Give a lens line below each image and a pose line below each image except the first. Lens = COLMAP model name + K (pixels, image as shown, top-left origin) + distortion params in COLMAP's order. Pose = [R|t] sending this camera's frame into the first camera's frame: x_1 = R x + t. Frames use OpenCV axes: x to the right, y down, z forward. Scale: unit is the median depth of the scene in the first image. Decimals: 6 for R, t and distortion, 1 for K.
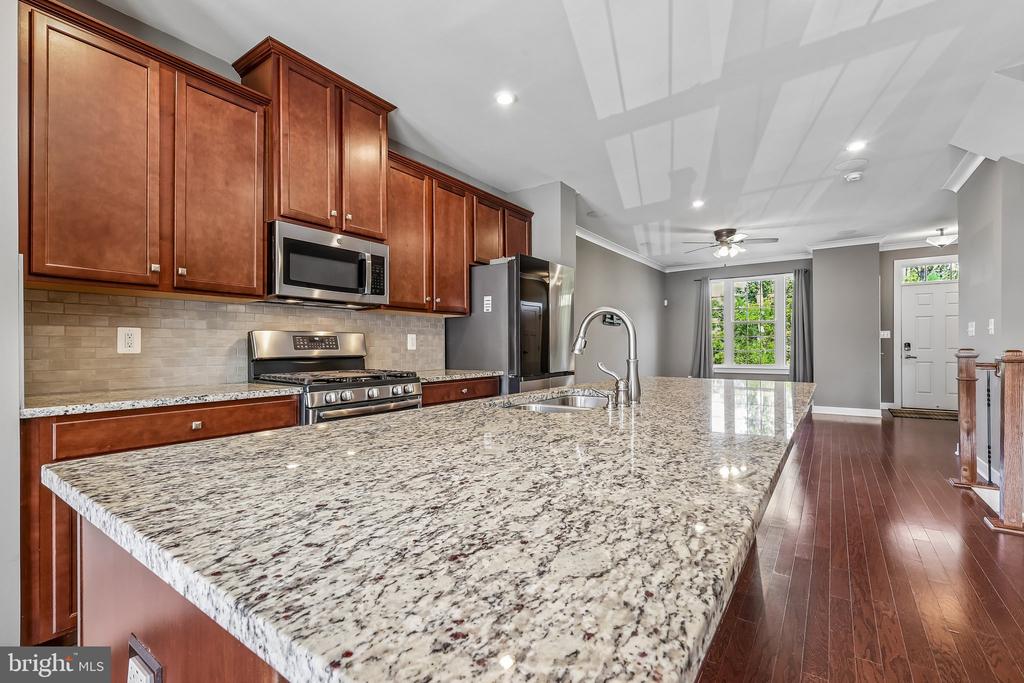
lens RADIAL K [[450.0, 0, 515.8], [0, 450.0, 339.5], [0, 0, 1]] dist [0.003218, -0.000072]
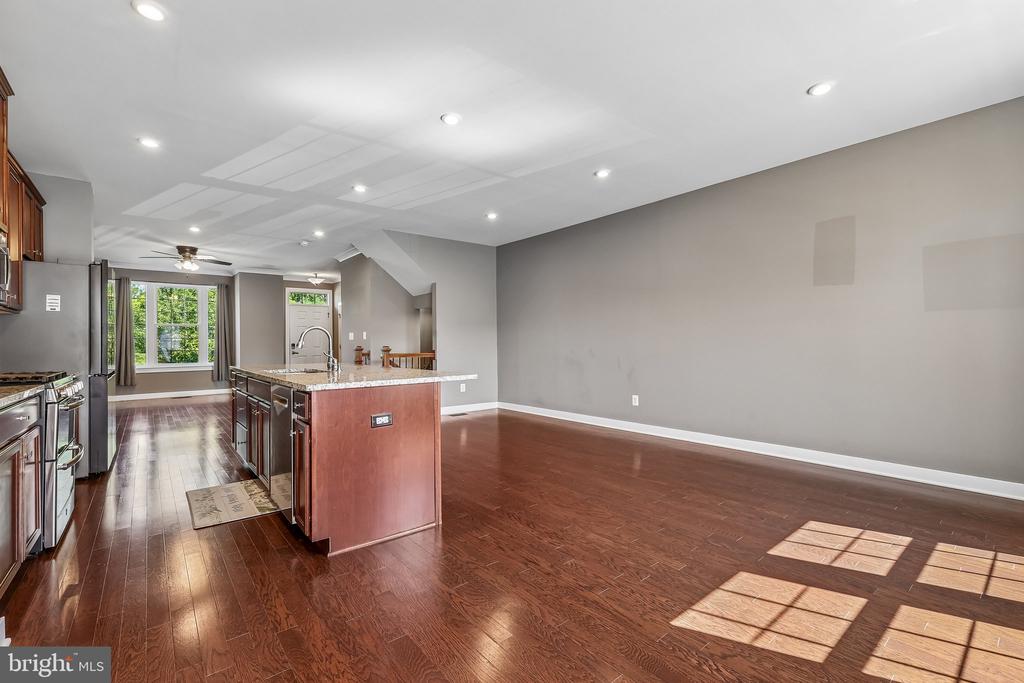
lens RADIAL K [[450.0, 0, 521.7], [0, 450.0, 336.0], [0, 0, 1]] dist [0.003218, -0.000072]
pose [[0.254667, 0.017051, 0.966878, -0.821023], [-0.005947, 0.999853, -0.016066, 0.001813], [-0.967011, -0.001658, 0.254731, -0.247015]]
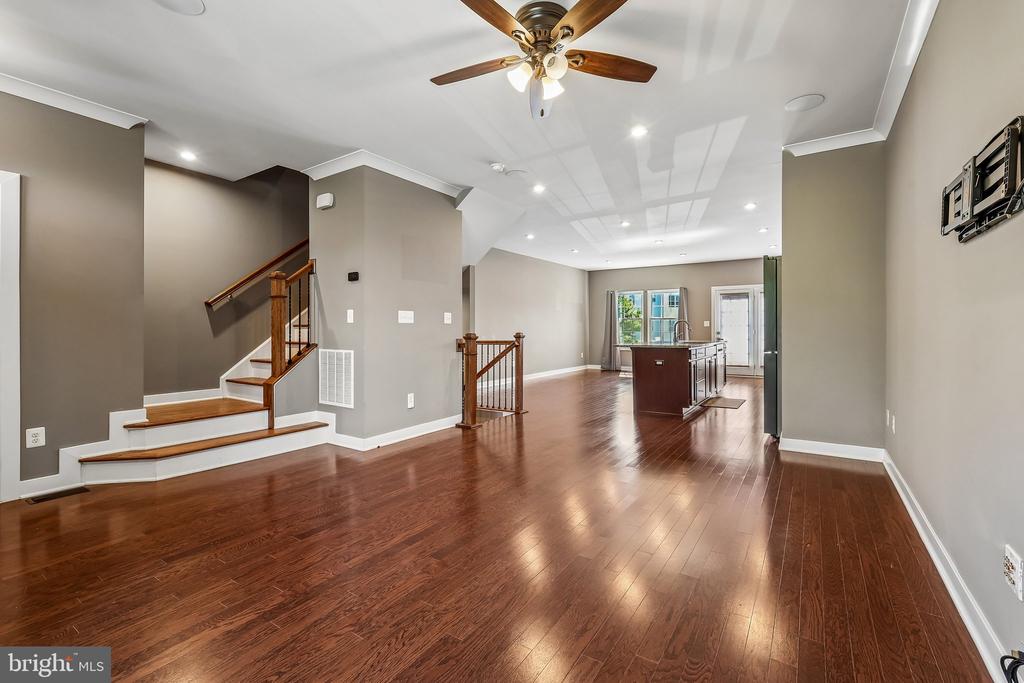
lens RADIAL K [[450.0, 0, 511.5], [0, 450.0, 335.4], [0, 0, 1]] dist [0.003218, -0.000072]
pose [[-0.999670, 0.010398, -0.023481, 0.952941], [0.010596, 0.999909, -0.008328, 0.048153], [0.023392, -0.008574, -0.999690, 2.601127]]
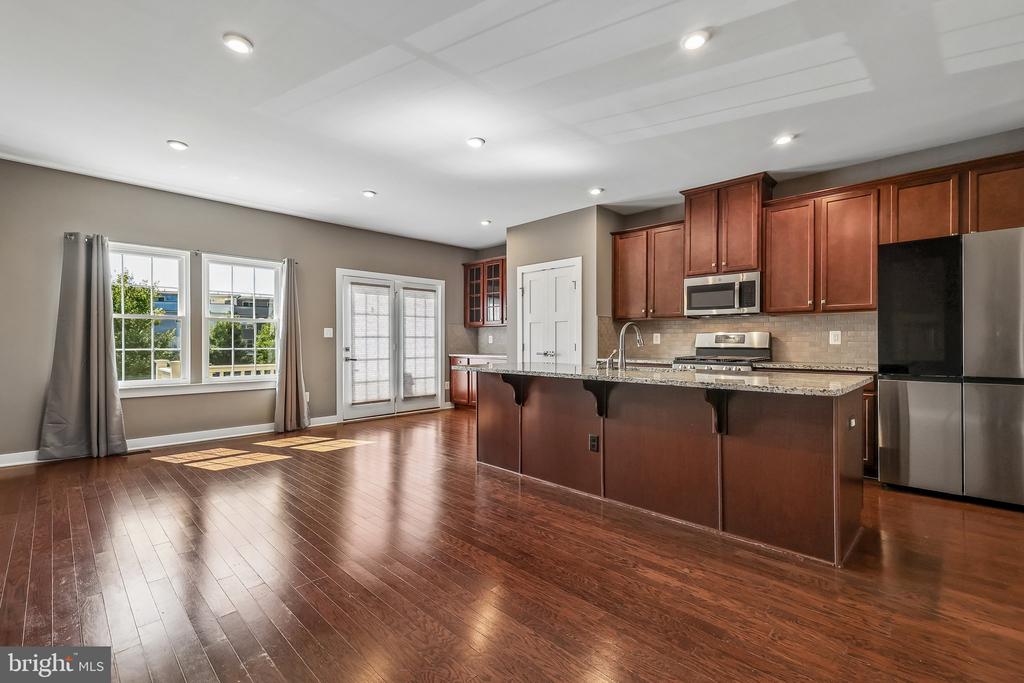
lens RADIAL K [[450.0, 0, 515.3], [0, 450.0, 339.0], [0, 0, 1]] dist [0.003218, -0.000072]
pose [[-0.161129, 0.004880, -0.986921, 1.133407], [0.020447, 0.999790, 0.001606, -0.010512], [0.986721, -0.019921, -0.161195, 0.416014]]
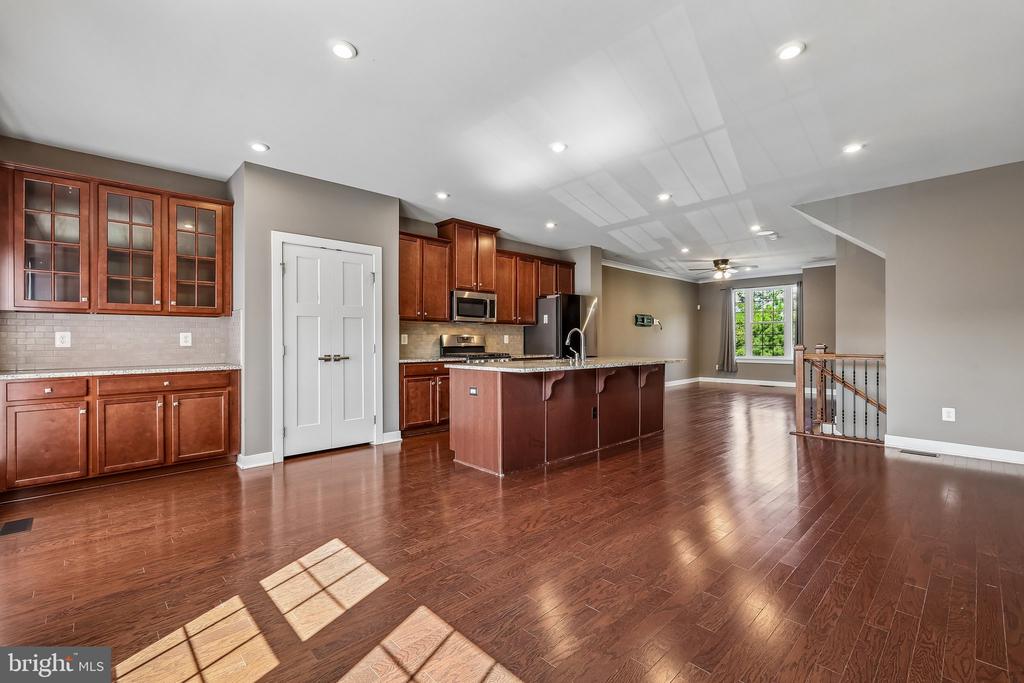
lens RADIAL K [[450.0, 0, 511.4], [0, 450.0, 344.8], [0, 0, 1]] dist [0.003218, -0.000072]
pose [[0.980890, 0.005182, -0.194493, 0.180808], [-0.000301, 0.999685, 0.025115, -0.021297], [0.194562, -0.024576, 0.980582, -0.972528]]
